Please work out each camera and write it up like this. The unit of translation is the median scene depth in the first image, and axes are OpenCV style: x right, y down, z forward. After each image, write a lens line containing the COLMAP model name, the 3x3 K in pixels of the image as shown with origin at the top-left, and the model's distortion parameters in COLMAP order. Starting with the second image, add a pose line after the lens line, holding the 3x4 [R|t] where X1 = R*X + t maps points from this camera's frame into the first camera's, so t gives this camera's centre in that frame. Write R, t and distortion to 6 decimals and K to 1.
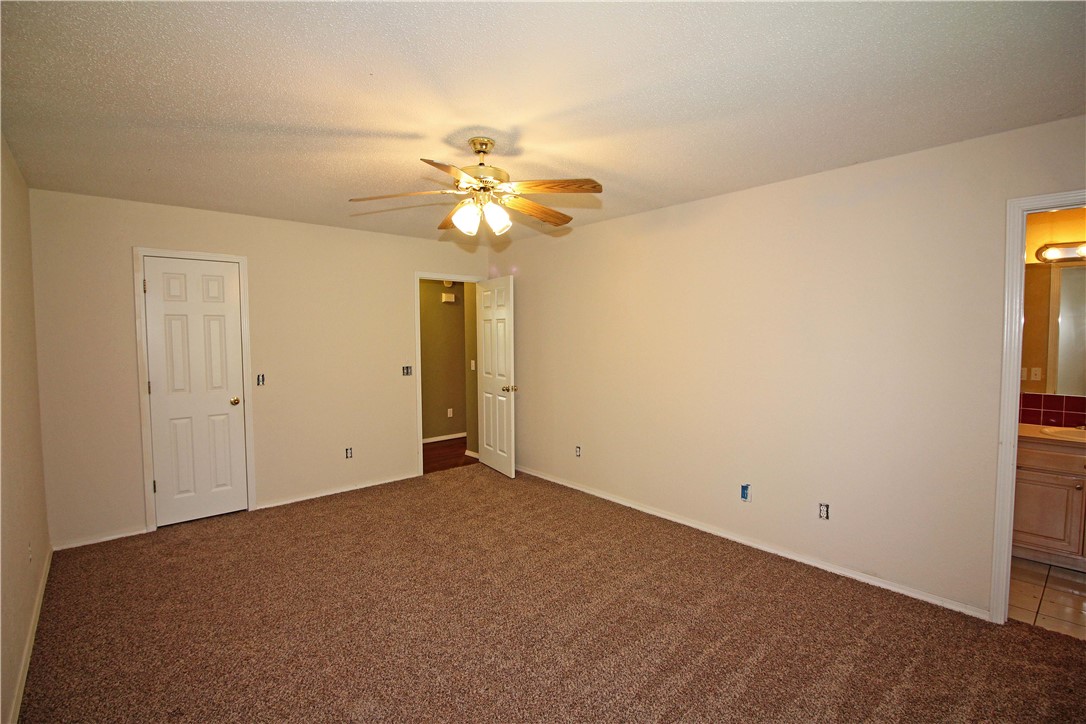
lens RADIAL K [[498.1, 0, 541.7], [0, 498.1, 357.2], [0, 0, 1]] dist [0.000612, -0.016129]
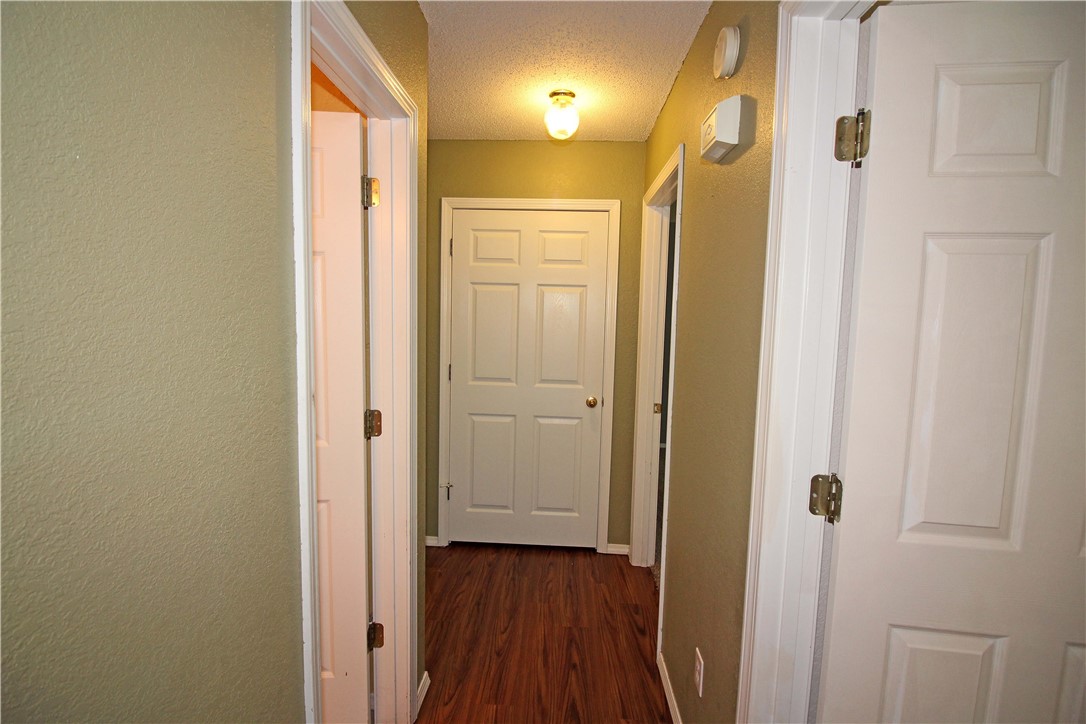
lens RADIAL K [[498.1, 0, 541.7], [0, 498.1, 357.2], [0, 0, 1]] dist [0.000612, -0.016129]
pose [[0.464808, 0.090795, -0.880744, -0.004065], [-0.061496, 0.995637, 0.070185, -0.024826], [0.883273, 0.021540, 0.468363, 0.595845]]
